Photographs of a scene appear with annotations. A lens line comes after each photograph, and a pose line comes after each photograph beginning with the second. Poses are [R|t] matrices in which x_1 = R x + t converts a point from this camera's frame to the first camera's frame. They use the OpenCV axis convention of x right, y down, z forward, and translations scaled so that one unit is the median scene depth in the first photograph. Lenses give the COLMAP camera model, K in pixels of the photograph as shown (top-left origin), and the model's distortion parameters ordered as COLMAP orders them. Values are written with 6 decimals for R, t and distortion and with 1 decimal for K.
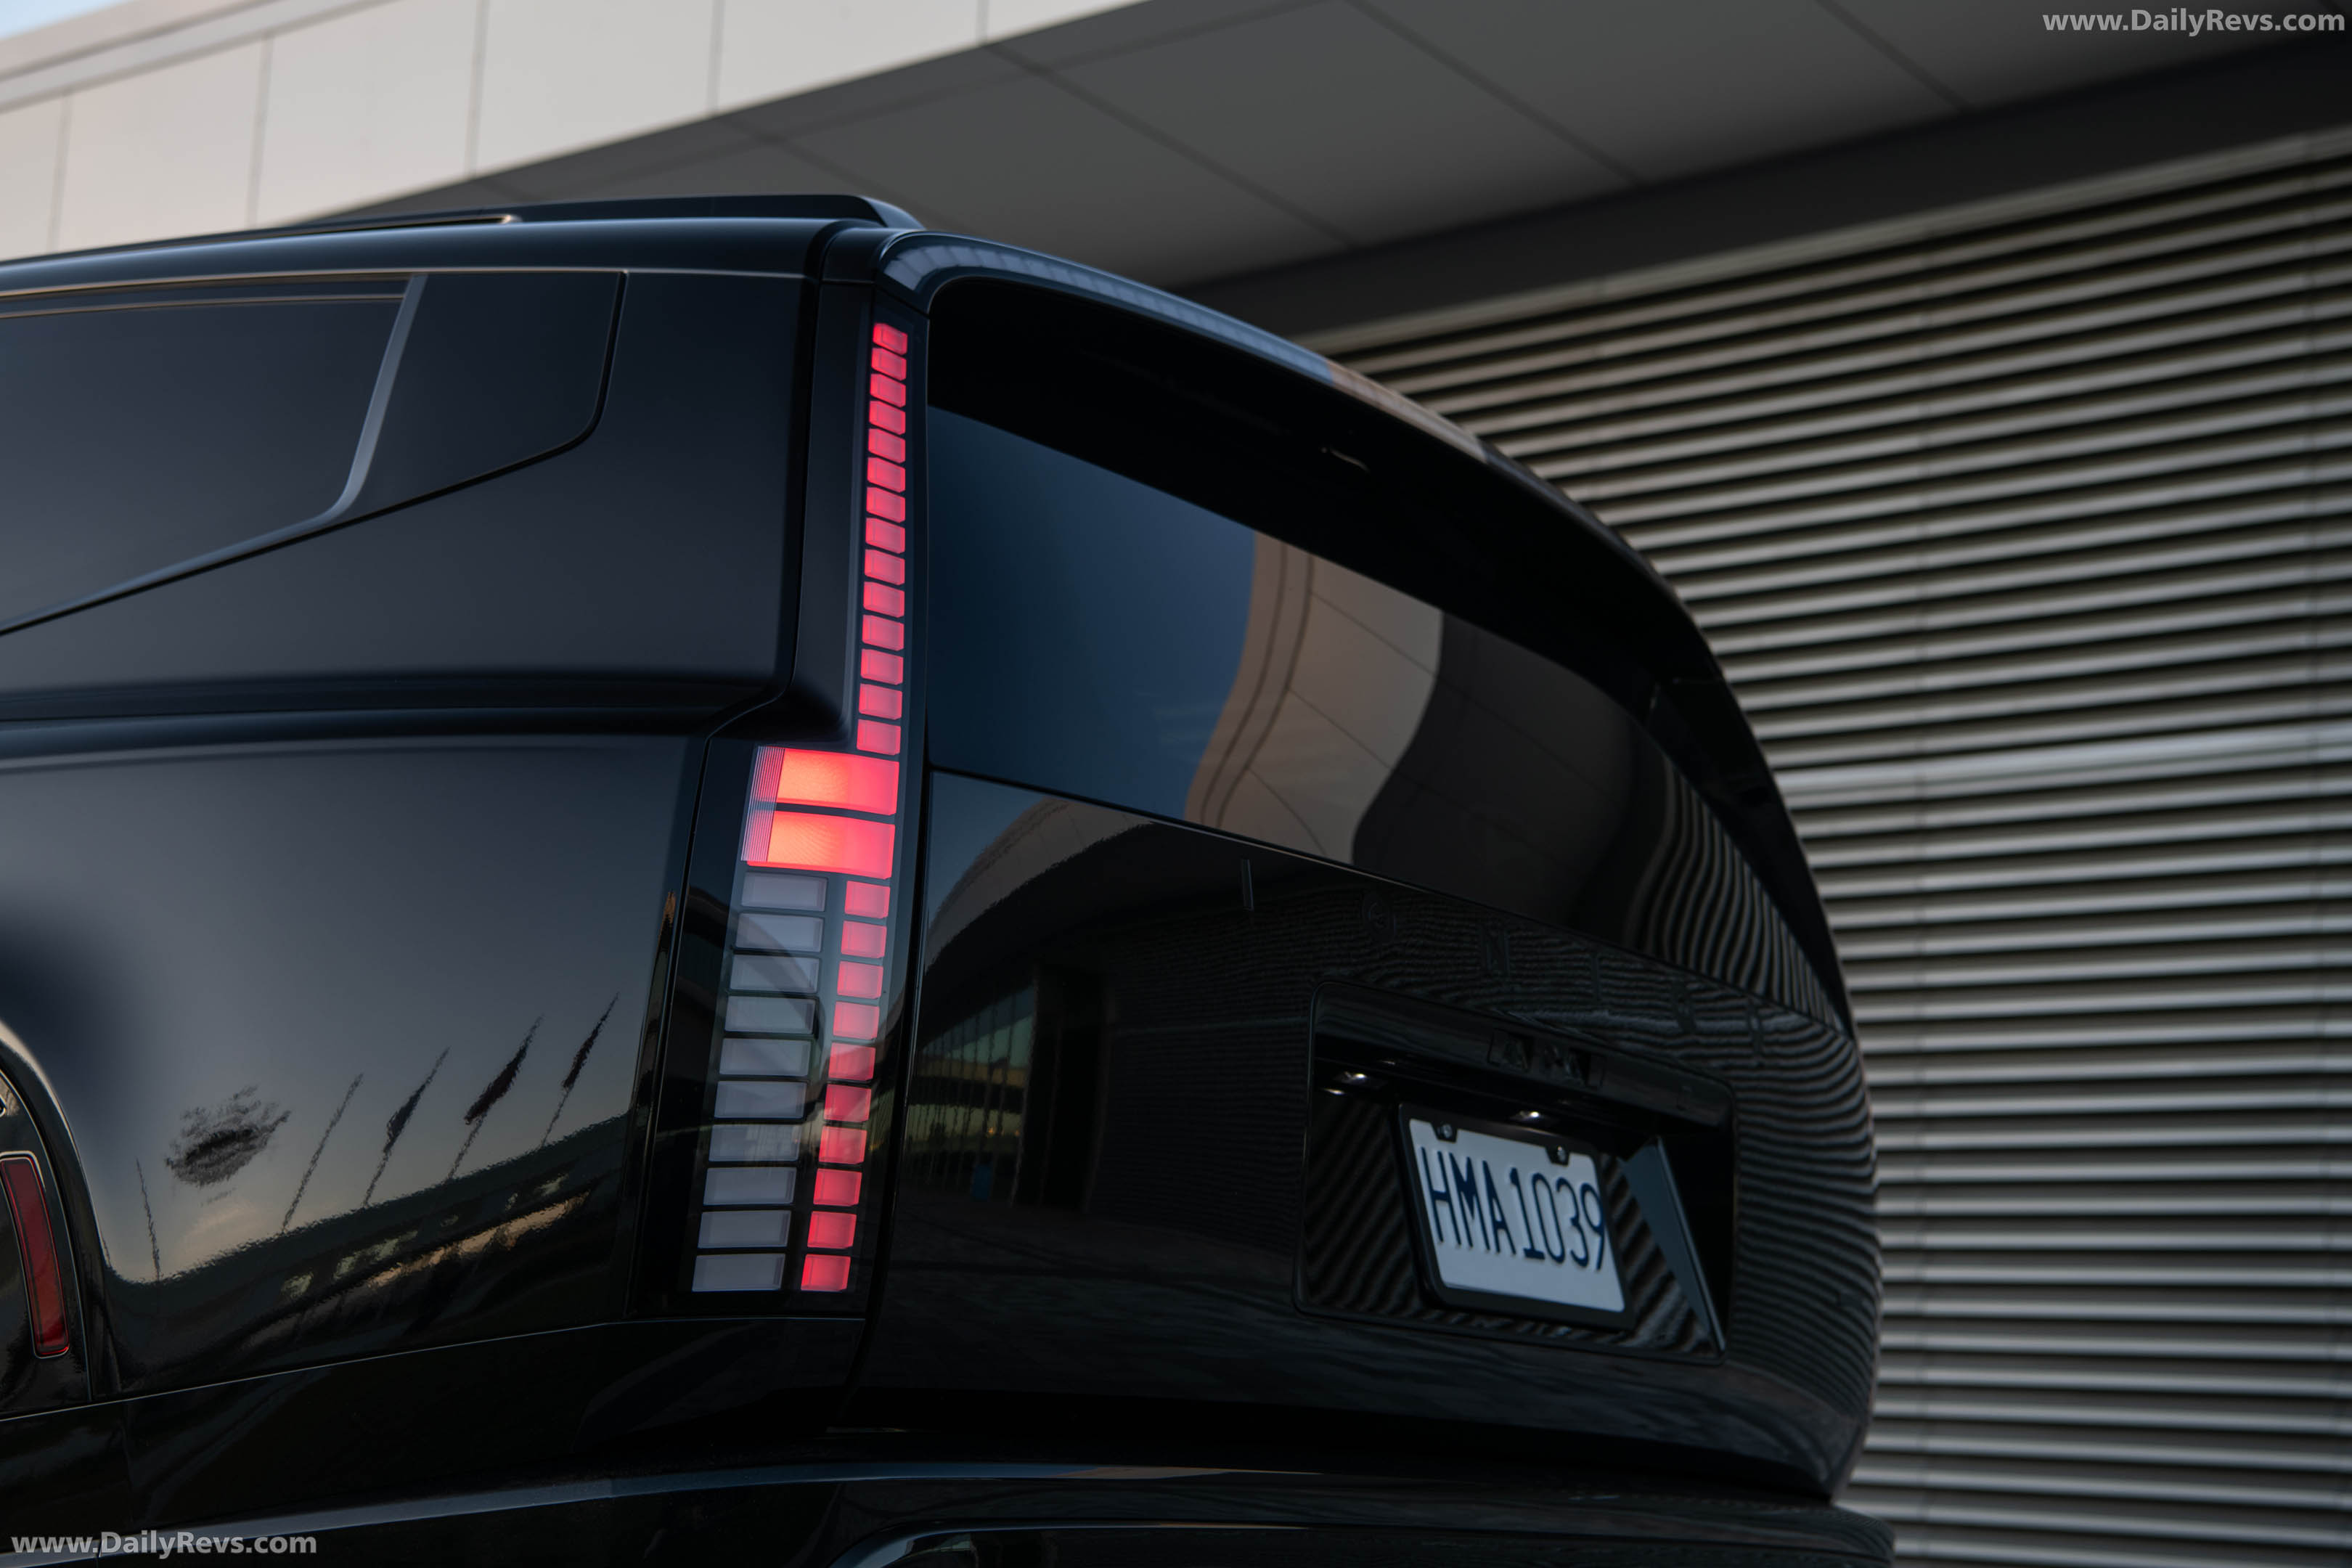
lens RADIAL K [[3513.7, 0, 1176.0], [0, 3513.7, 784.0], [0, 0, 1]] dist [0.210720, 0.025777]
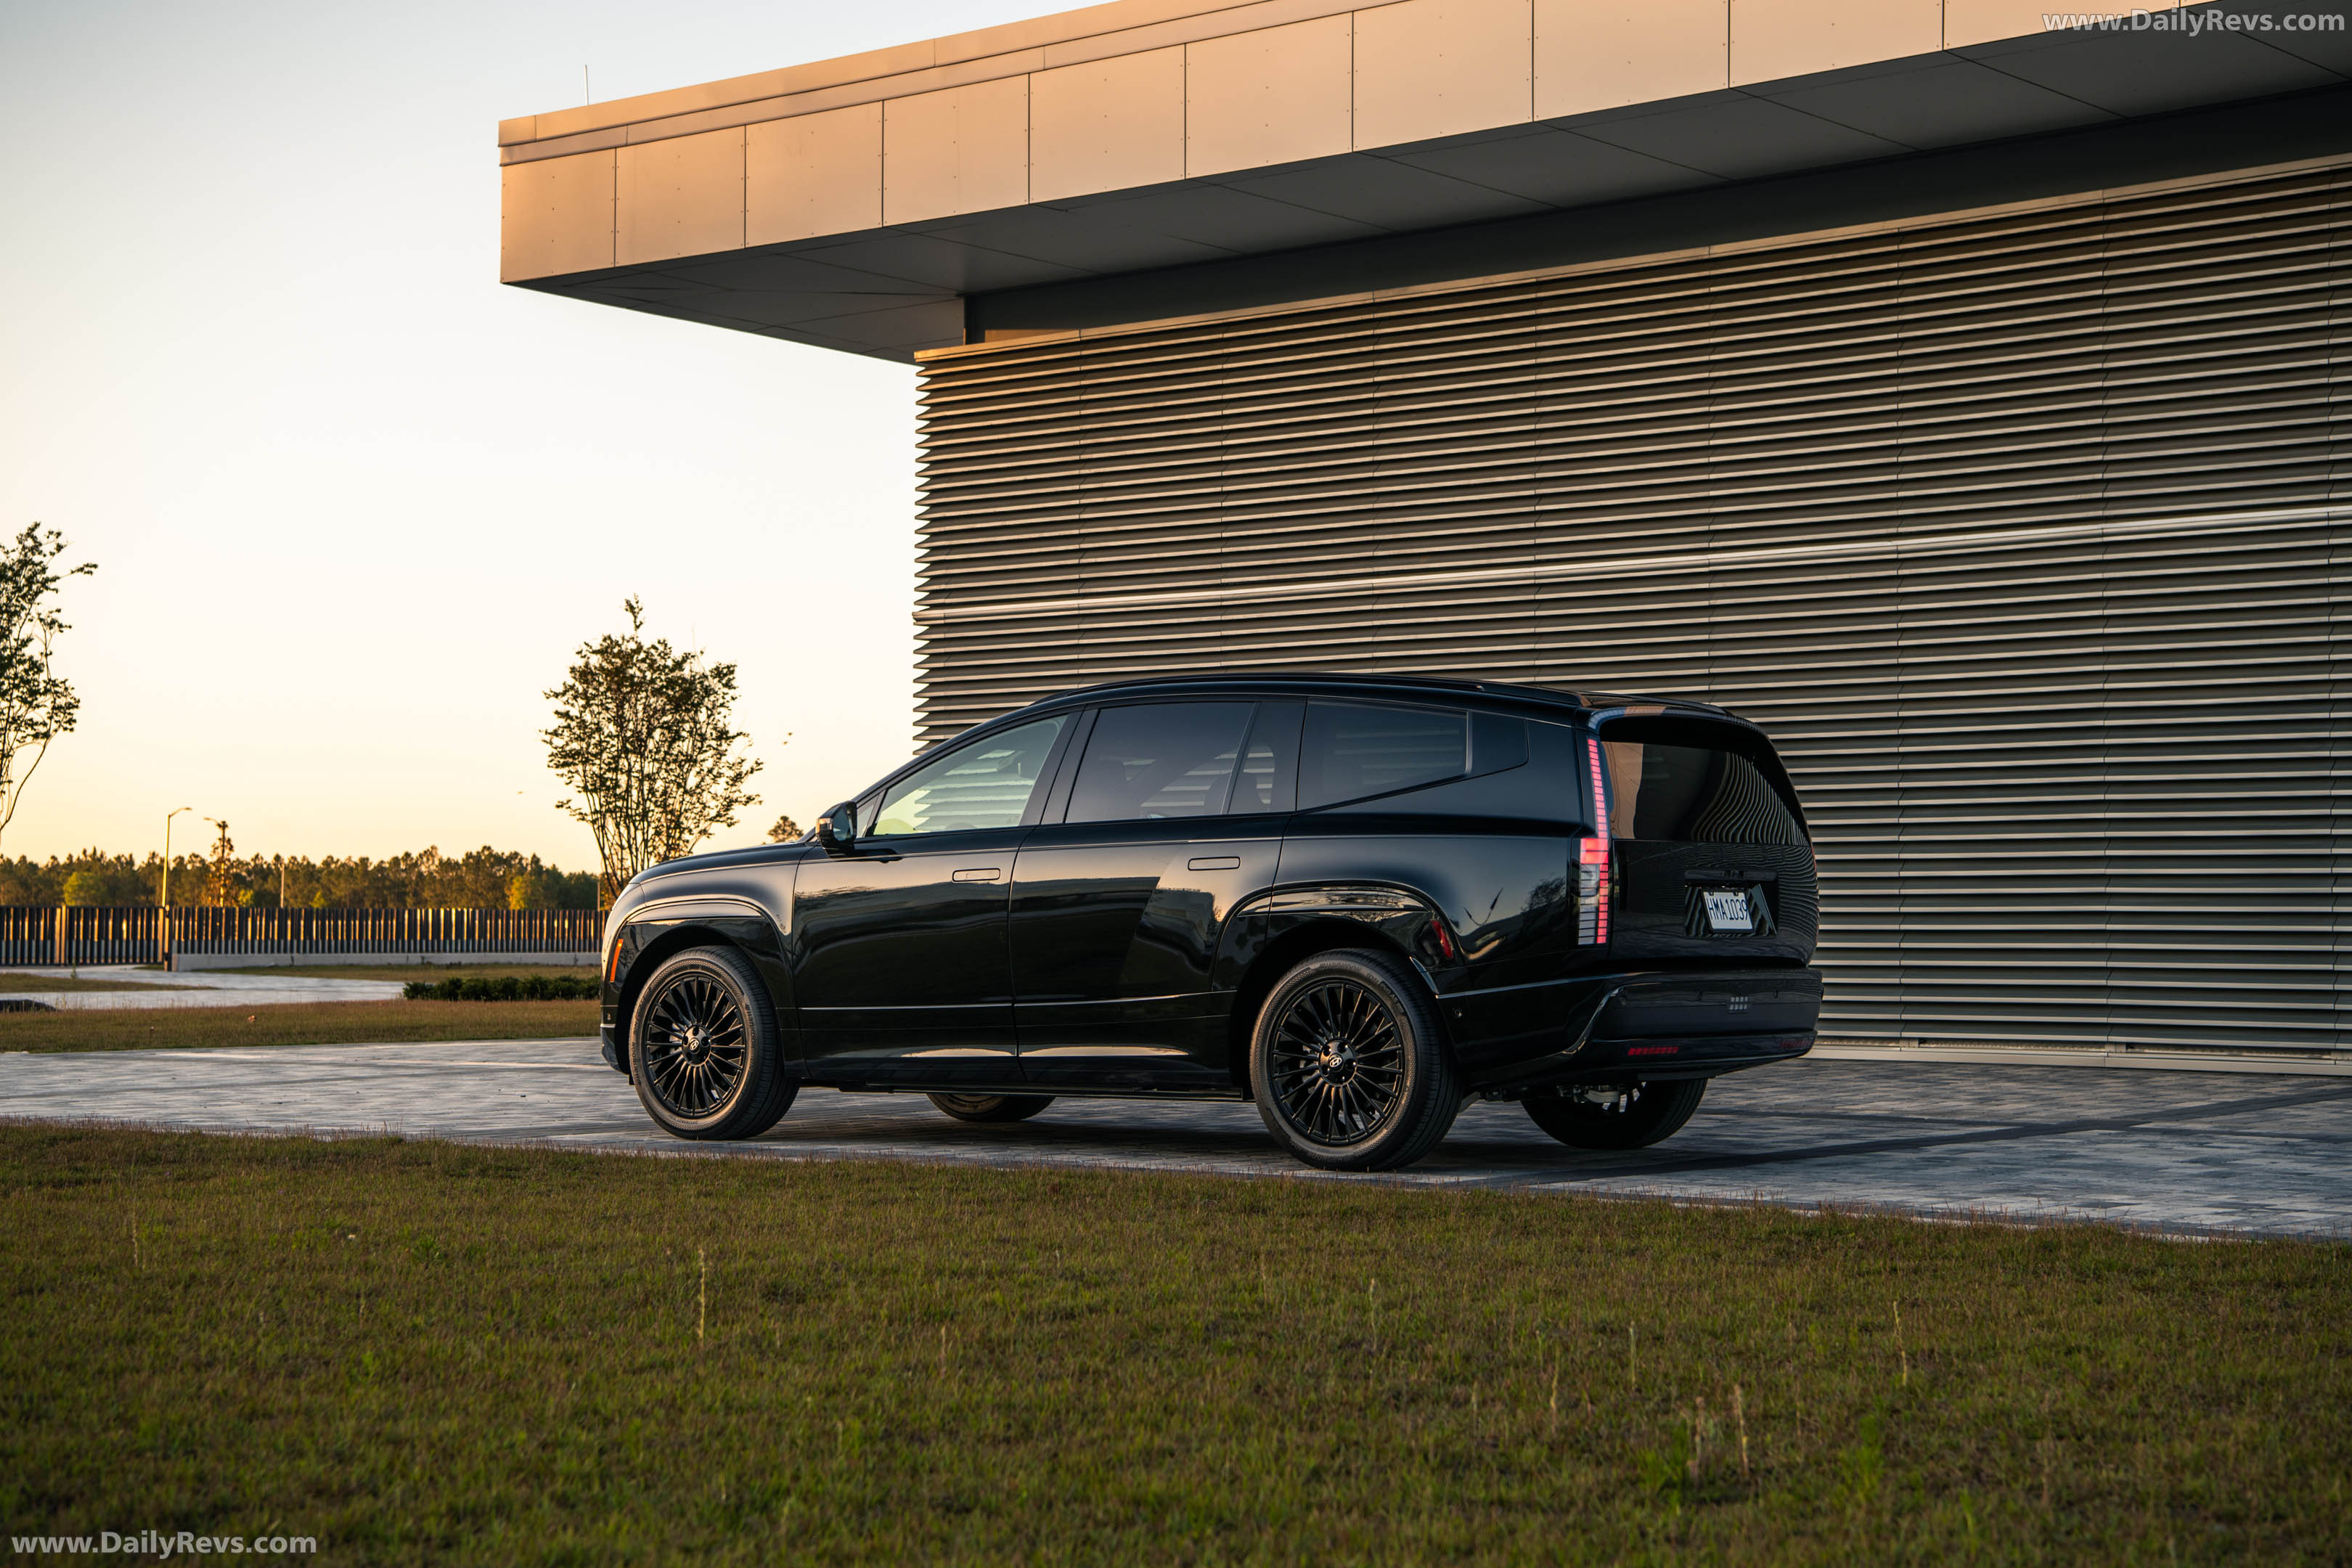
lens RADIAL K [[3513.7, 0, 1176.0], [0, 3513.7, 784.0], [0, 0, 1]] dist [0.210720, 0.025777]
pose [[0.998467, -0.049489, -0.024778, -0.475925], [0.052641, 0.987429, 0.149041, -0.730361], [0.017091, -0.150117, 0.988520, -3.355021]]
